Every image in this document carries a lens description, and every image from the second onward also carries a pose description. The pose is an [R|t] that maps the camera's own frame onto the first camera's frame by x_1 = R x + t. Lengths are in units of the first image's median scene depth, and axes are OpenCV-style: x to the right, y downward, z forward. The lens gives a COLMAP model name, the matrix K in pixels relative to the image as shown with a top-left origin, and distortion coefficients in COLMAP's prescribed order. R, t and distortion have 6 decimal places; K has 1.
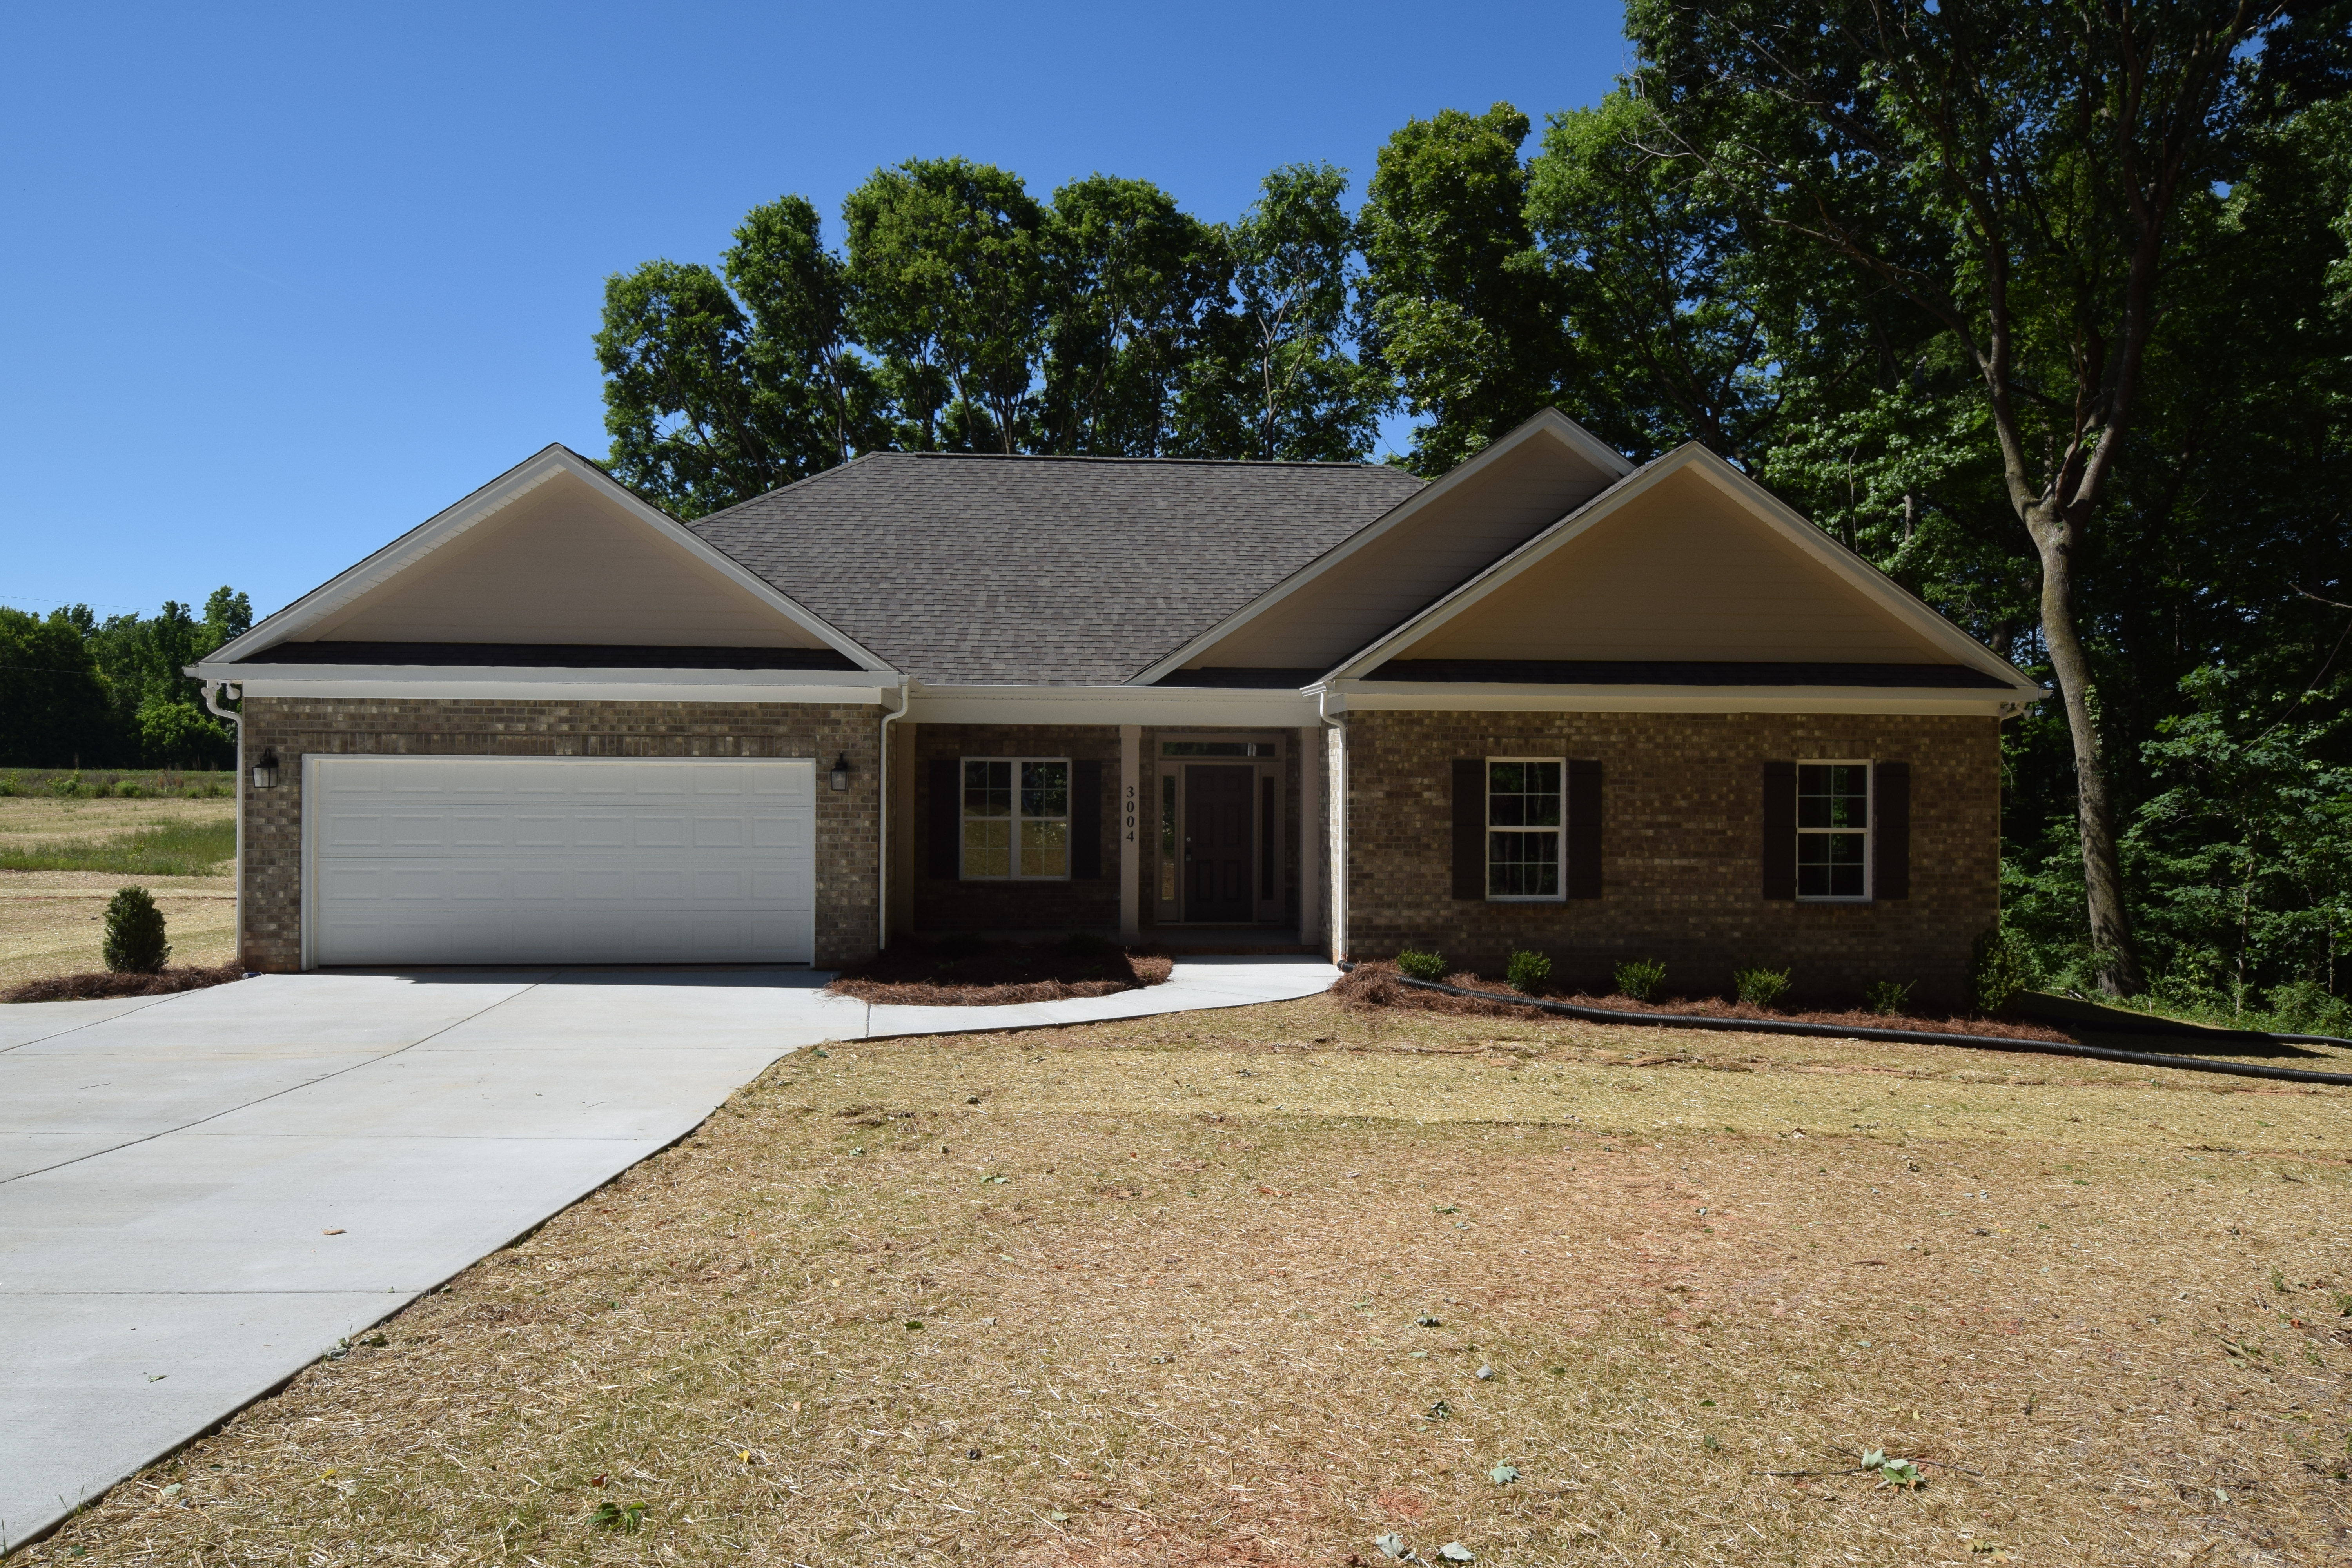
lens RADIAL K [[1541.1, 0, 1178.7], [0, 1541.1, 797.2], [0, 0, 1]] dist [0.024493, -0.026622]
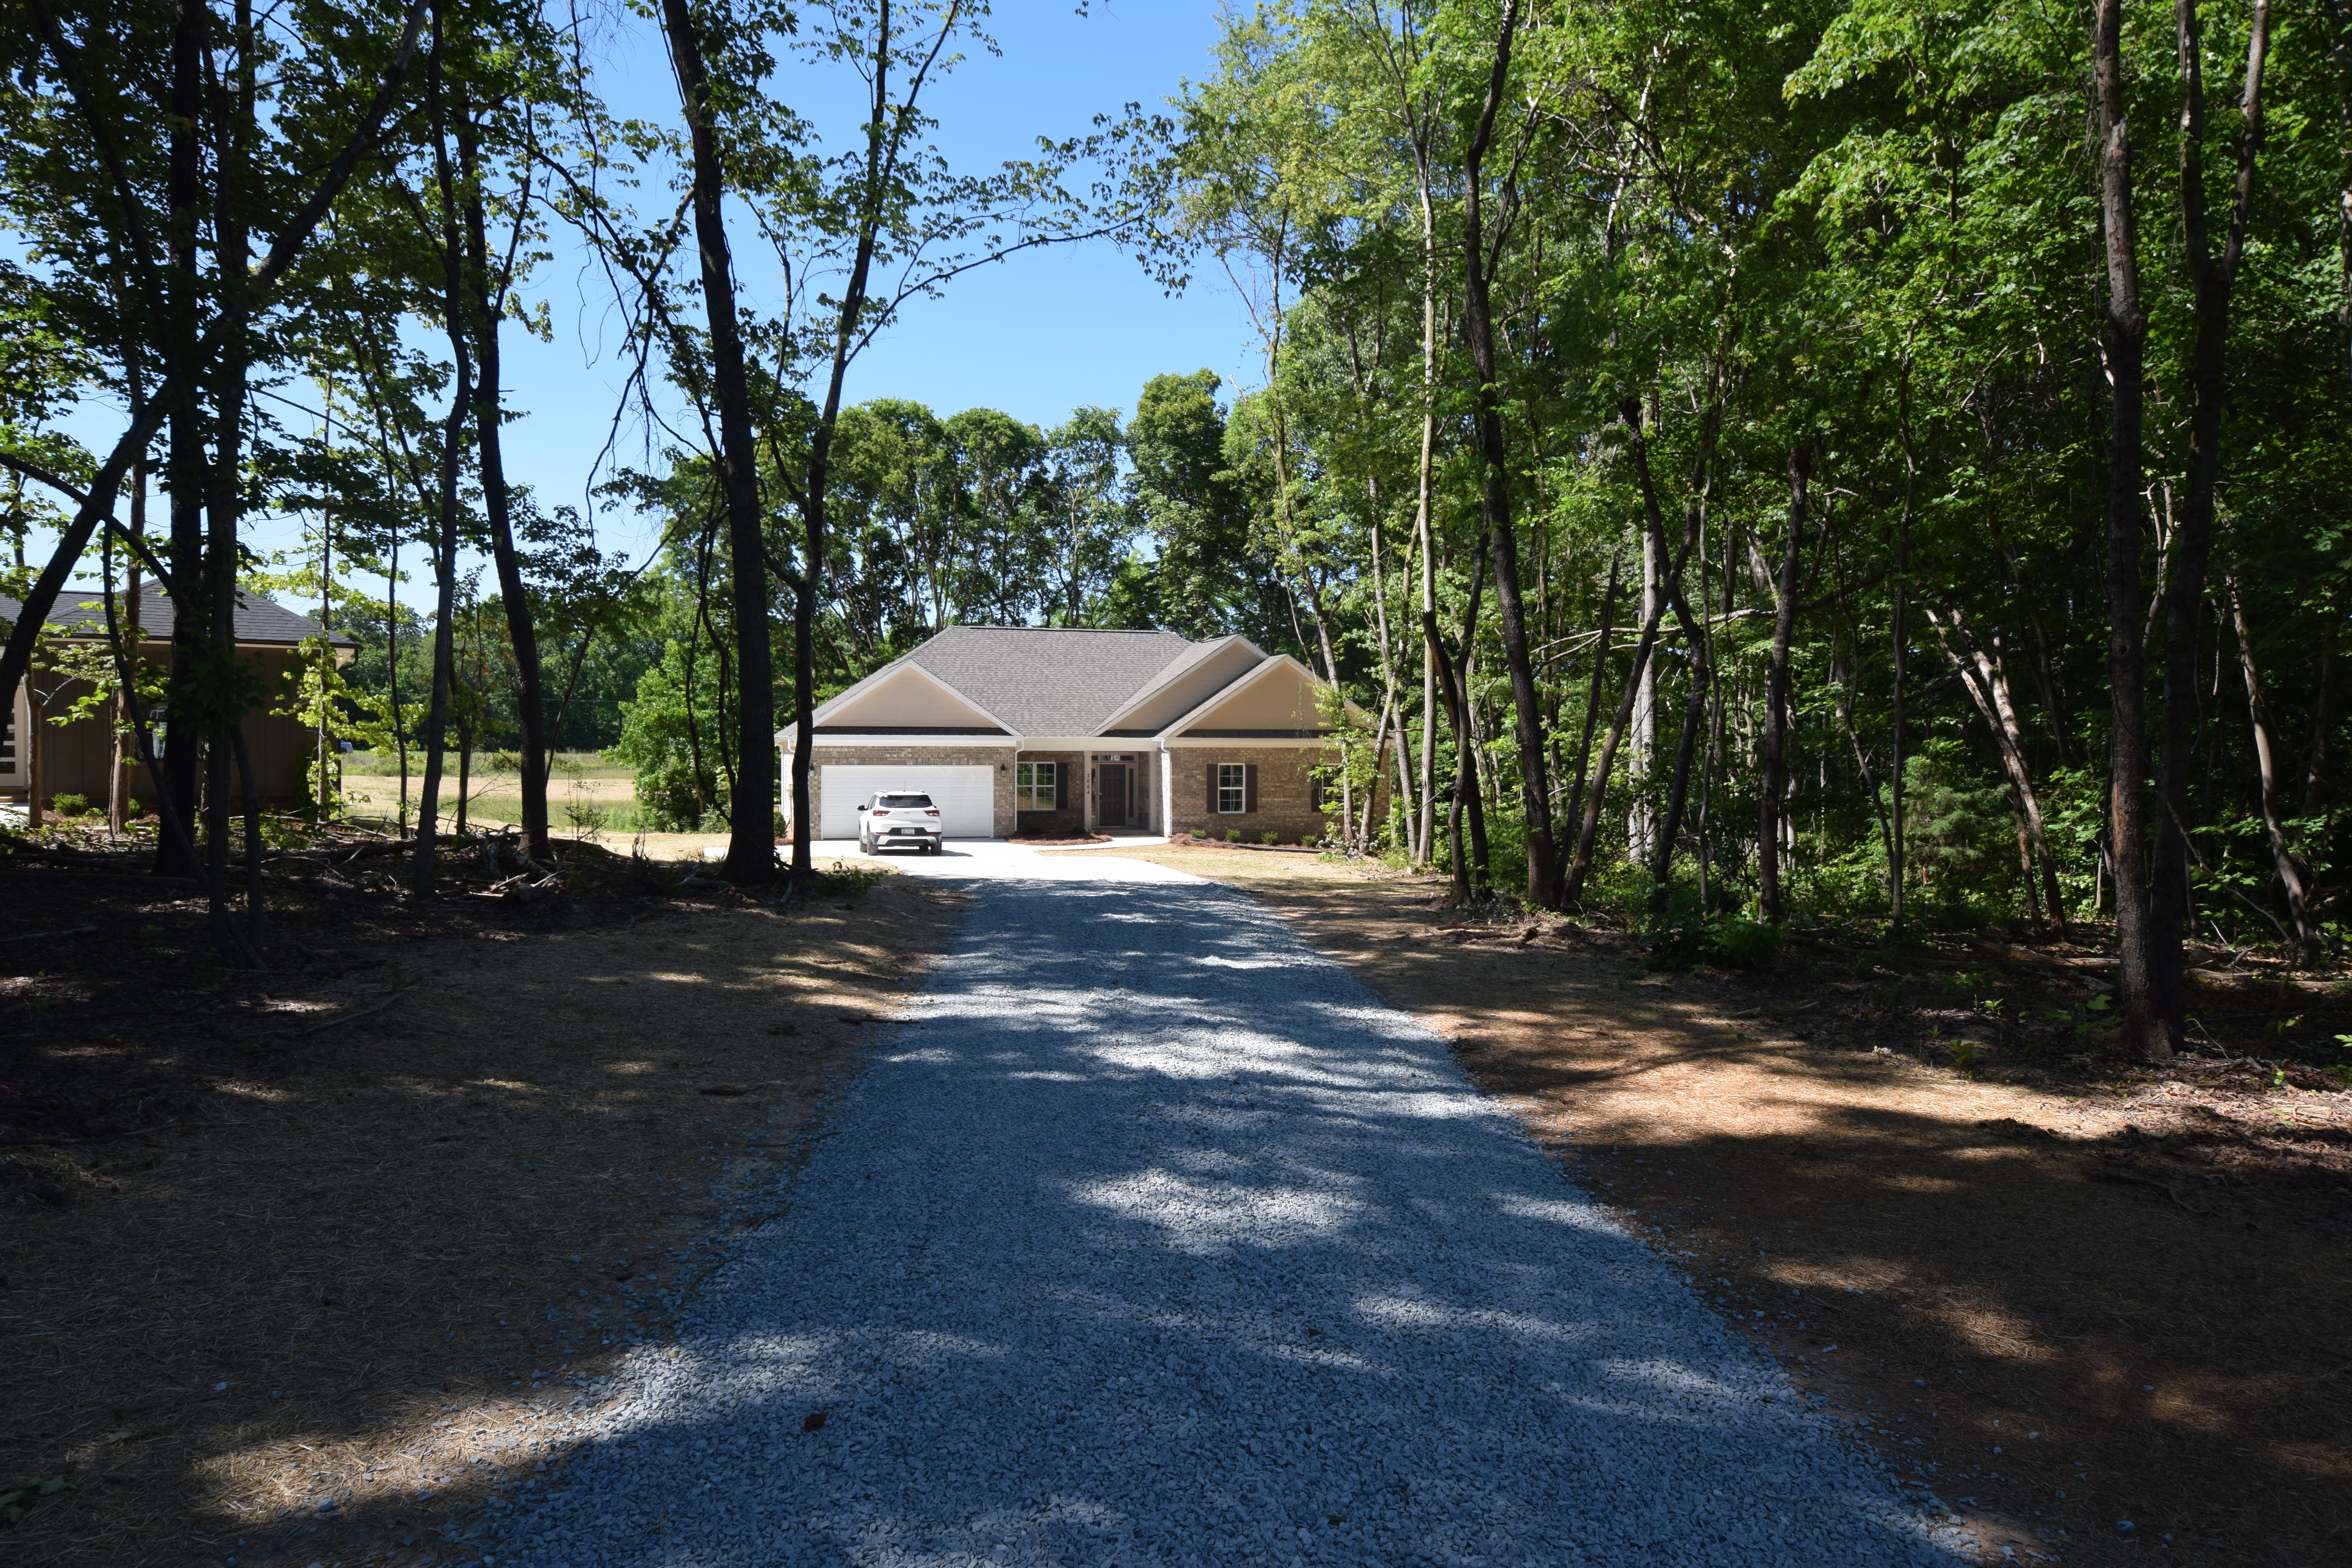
lens RADIAL K [[1541.1, 0, 1182.6], [0, 1541.1, 779.1], [0, 0, 1]] dist [0.024493, -0.026622]
pose [[0.979320, -0.006380, 0.202218, -0.414492], [0.004440, 0.999940, 0.010047, -0.023961], [-0.202270, -0.008942, 0.979289, -1.668962]]
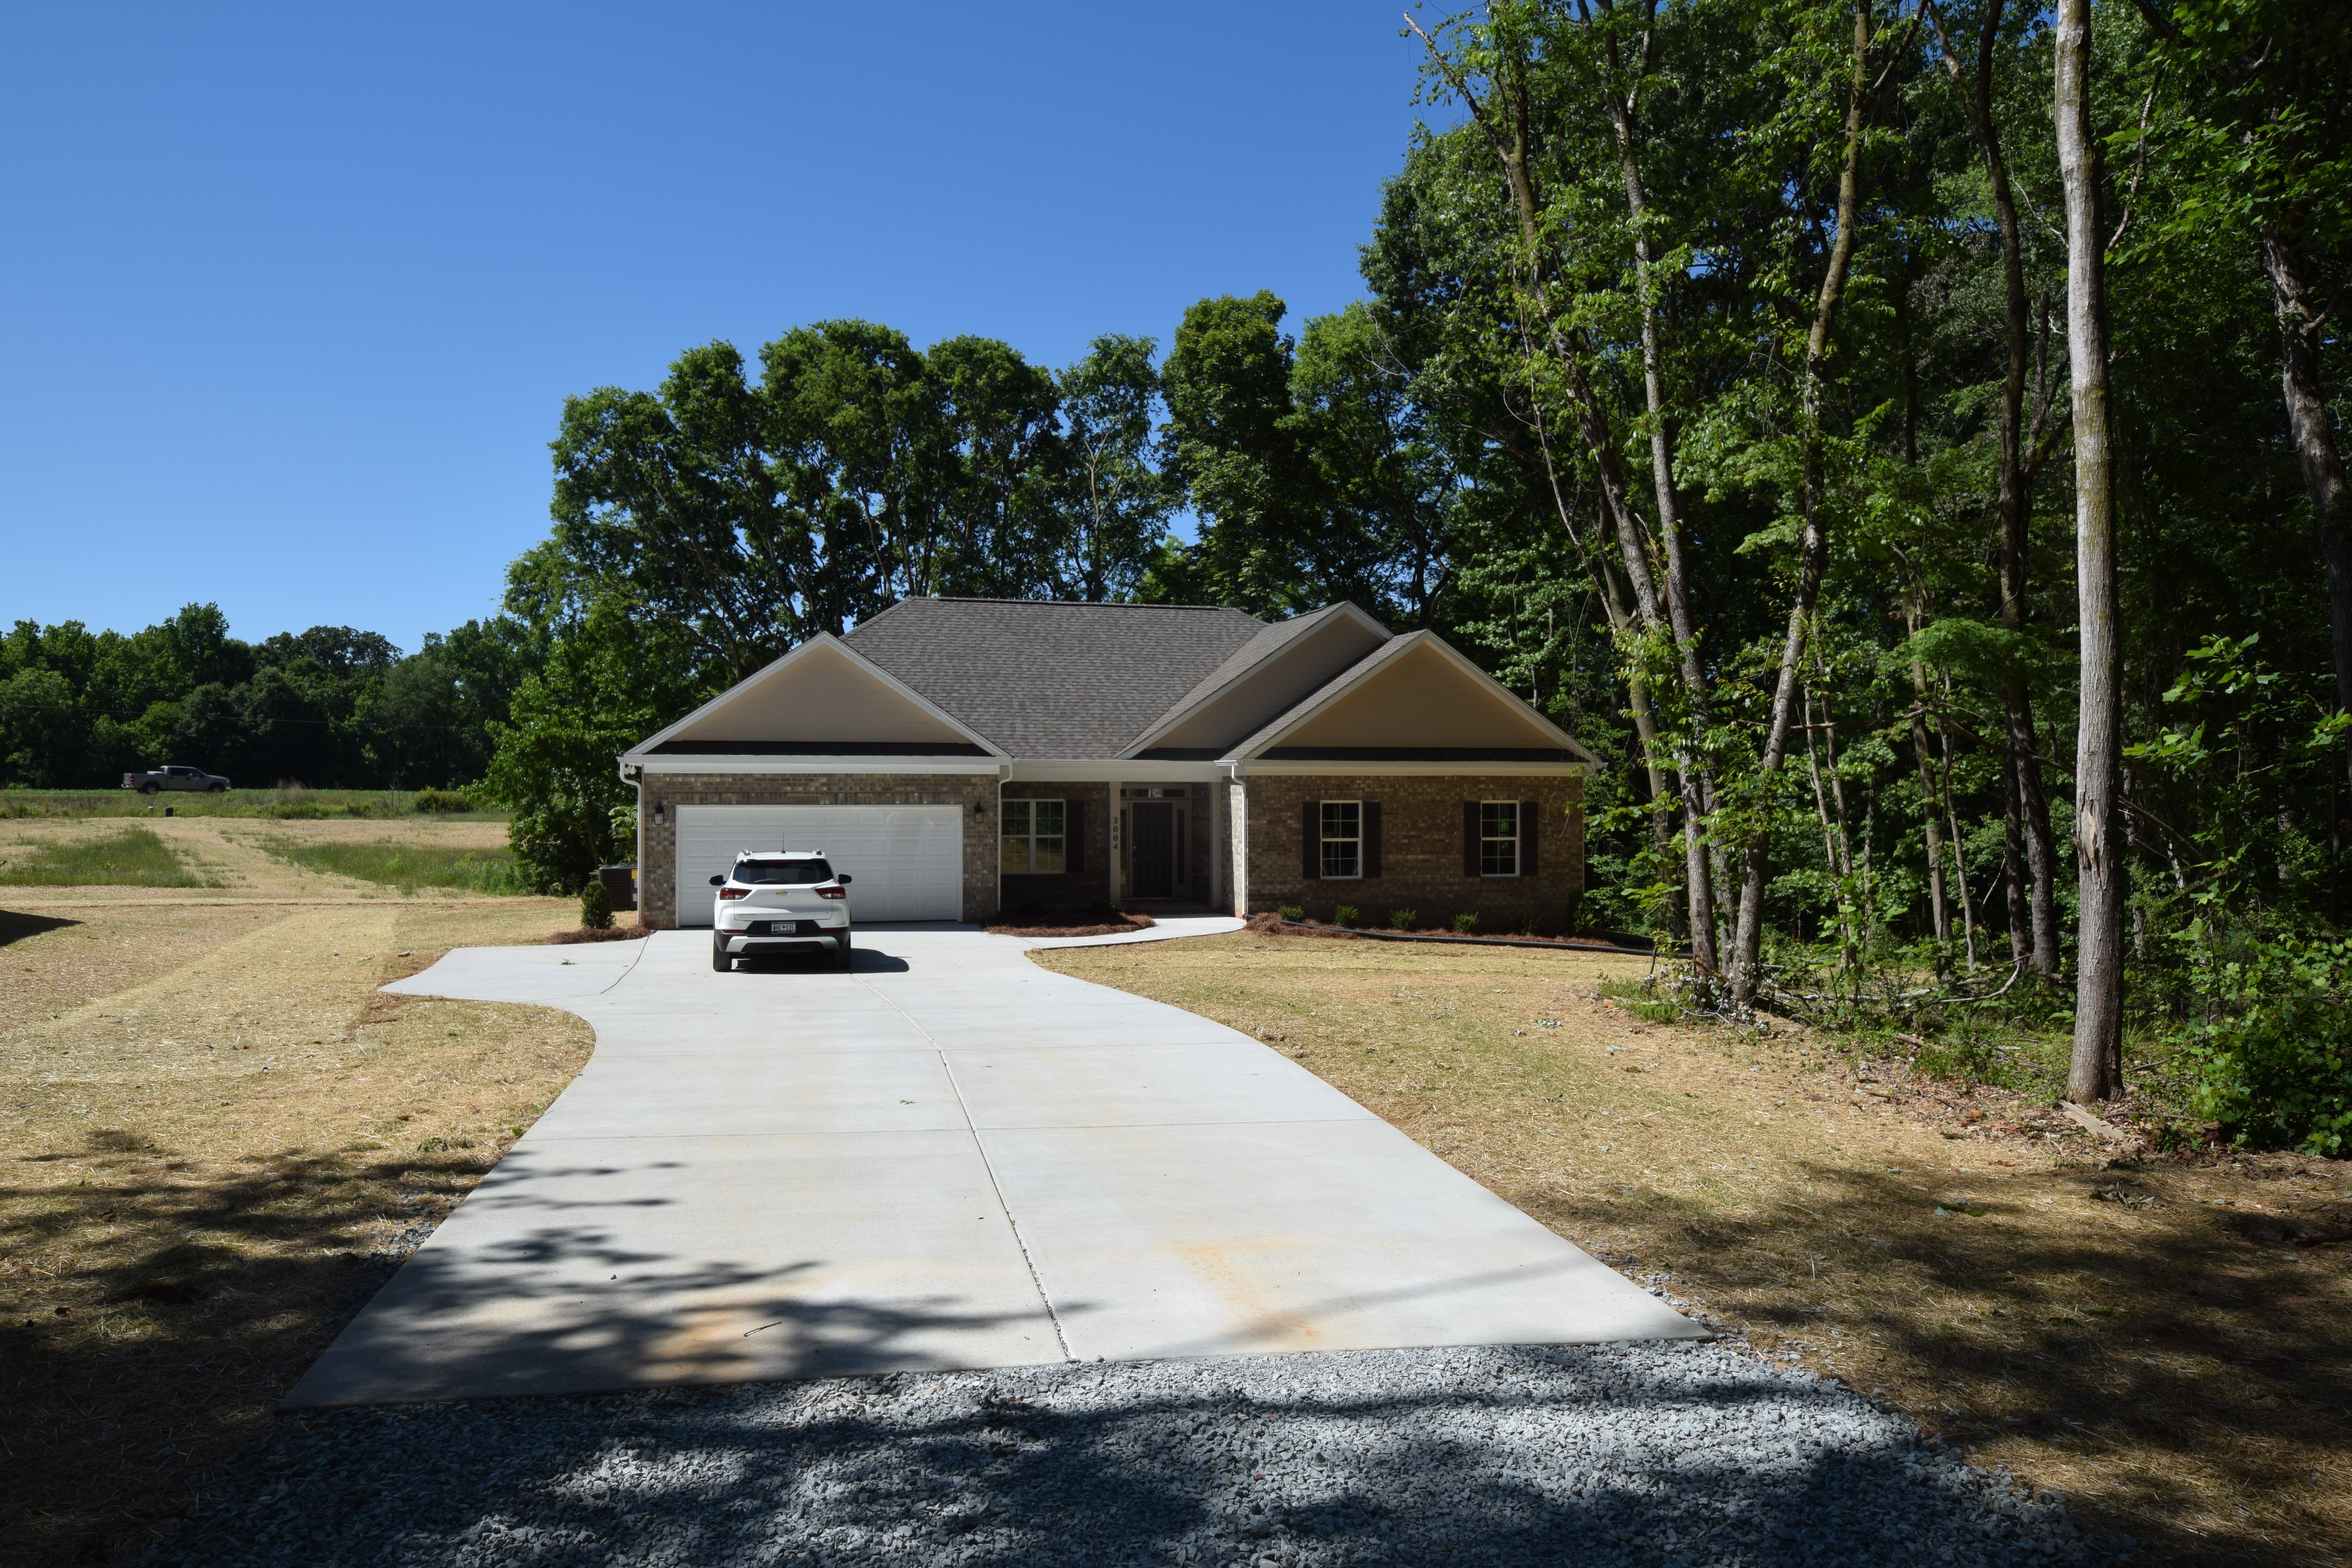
lens RADIAL K [[1541.1, 0, 1182.0], [0, 1541.1, 793.2], [0, 0, 1]] dist [0.024493, -0.026622]
pose [[0.982118, -0.004996, 0.188201, -0.281823], [0.006275, 0.999961, -0.006198, -0.022854], [-0.188162, 0.007269, 0.982111, -0.703116]]
